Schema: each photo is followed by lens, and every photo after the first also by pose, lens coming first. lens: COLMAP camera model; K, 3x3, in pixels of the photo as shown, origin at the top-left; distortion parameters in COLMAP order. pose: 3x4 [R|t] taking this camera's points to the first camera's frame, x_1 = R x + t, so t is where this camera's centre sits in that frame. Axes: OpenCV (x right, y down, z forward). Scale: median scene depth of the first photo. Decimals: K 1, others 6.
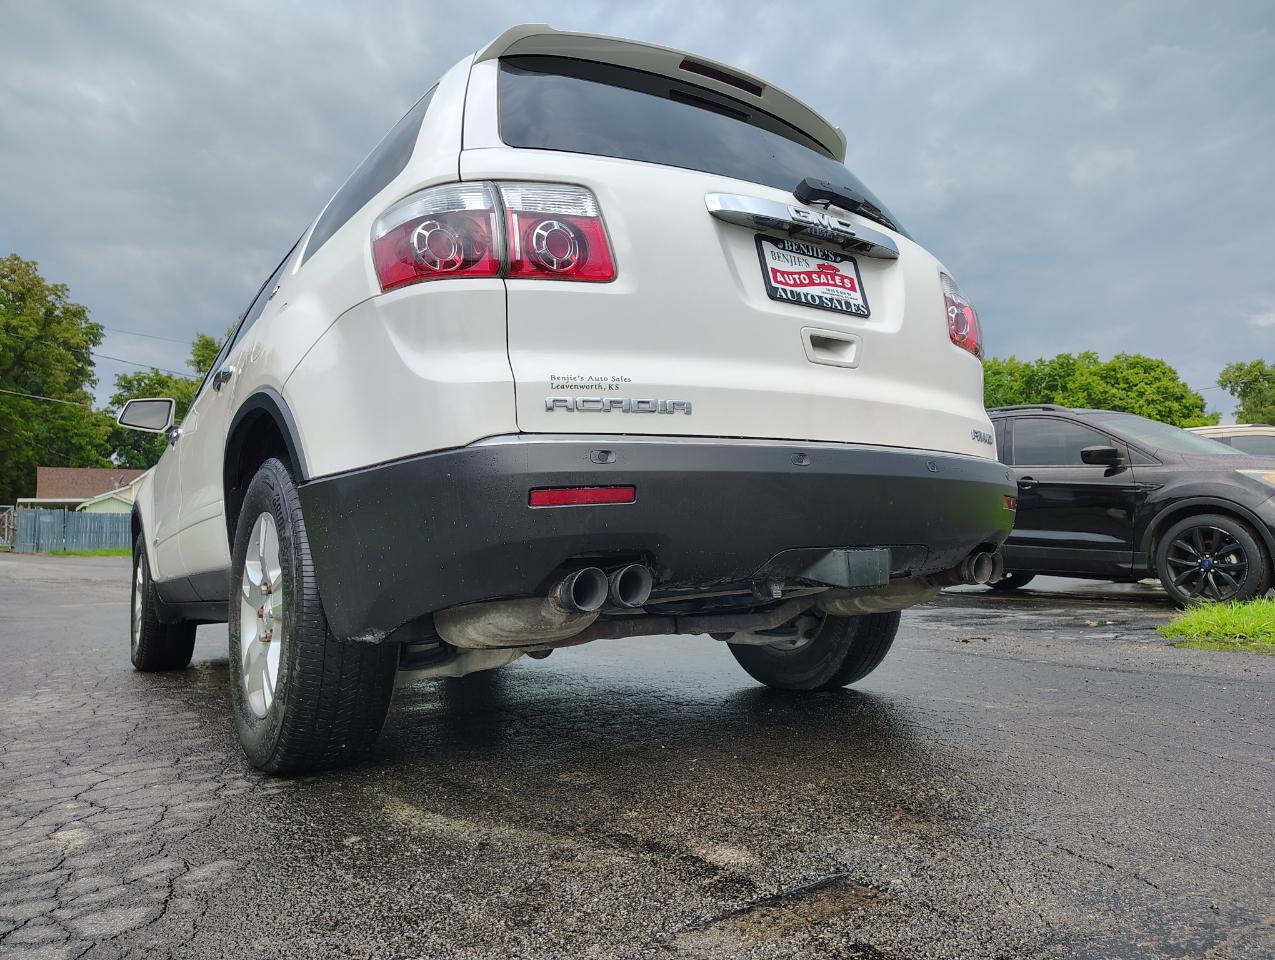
lens RADIAL K [[895.6, 0, 649.4], [0, 895.6, 478.0], [0, 0, 1]] dist [0.009938, -0.009184]
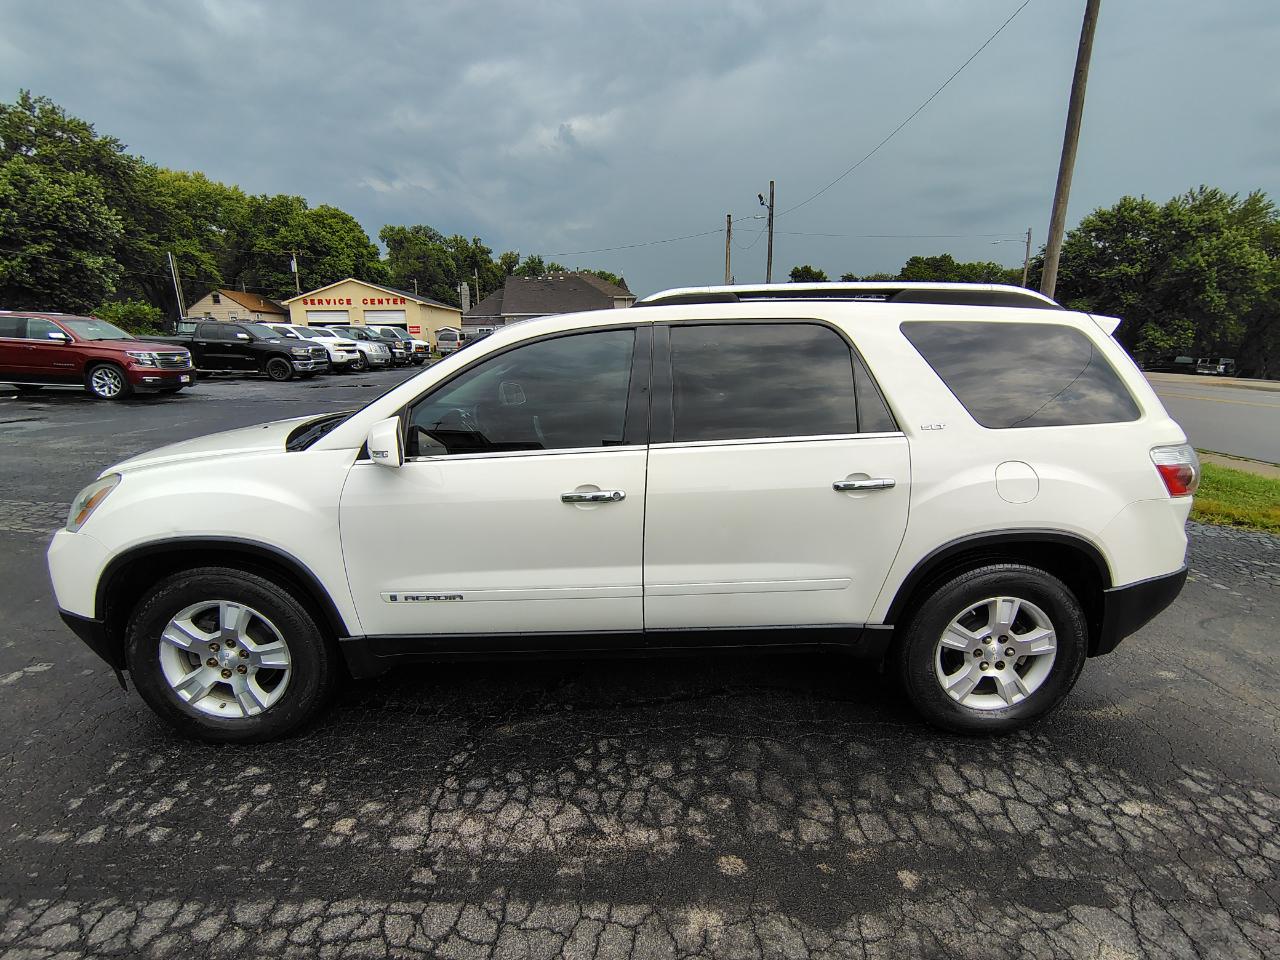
lens RADIAL K [[589.0, 0, 645.9], [0, 589.0, 488.8], [0, 0, 1]] dist [-0.008670, 0.005221]
pose [[0.536060, -0.166857, 0.827526, -0.567773], [-0.107395, 0.958827, 0.262901, -0.123757], [-0.837321, -0.229802, 0.496069, 0.378976]]
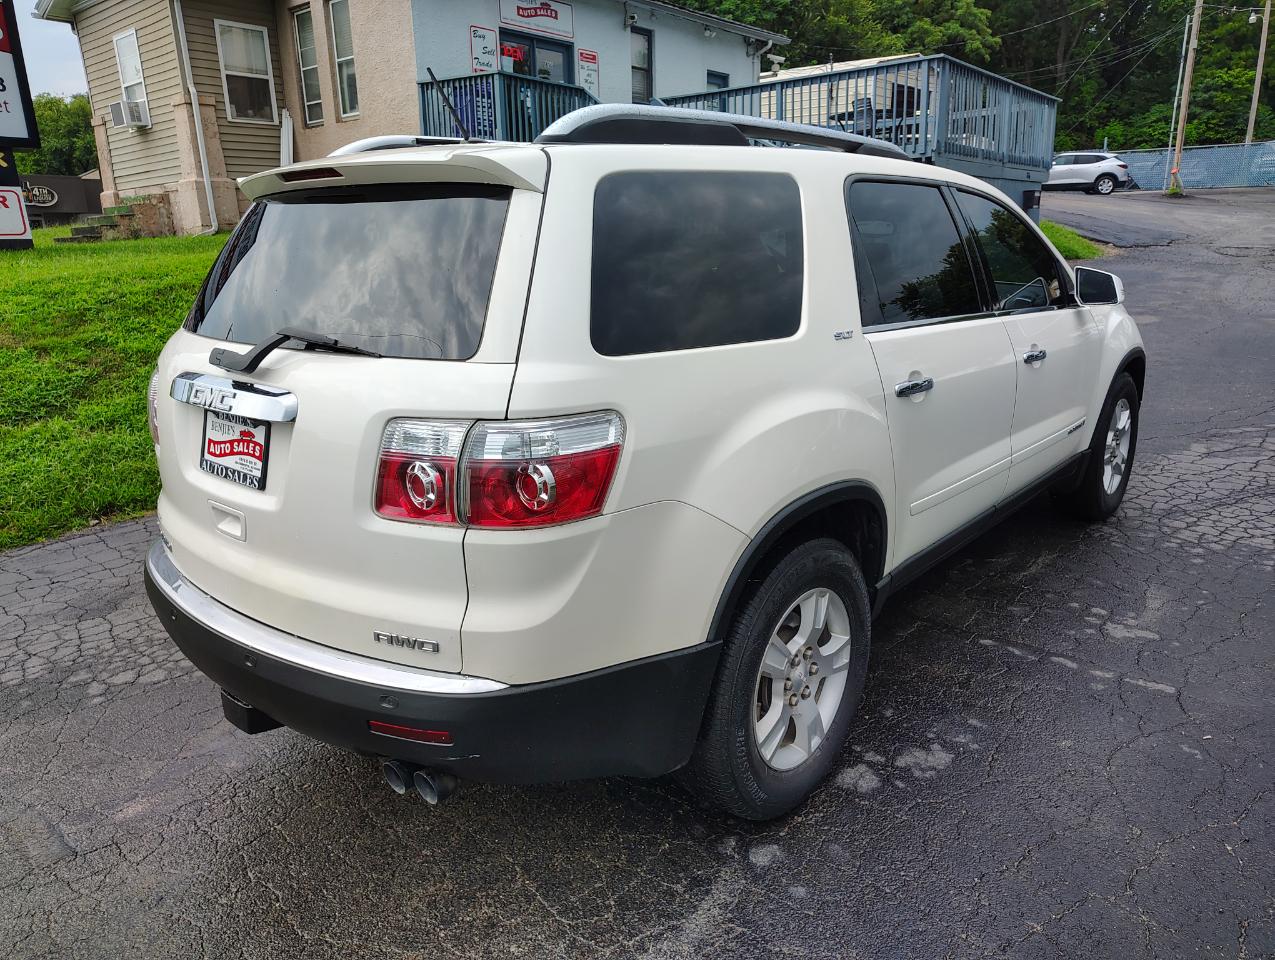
lens RADIAL K [[895.6, 0, 644.1], [0, 895.6, 479.2], [0, 0, 1]] dist [0.009938, -0.009184]
pose [[0.258772, 0.296173, -0.919412, 0.412417], [0.113391, 0.935938, 0.333411, -0.155492], [0.959260, -0.190531, 0.208611, 0.397917]]
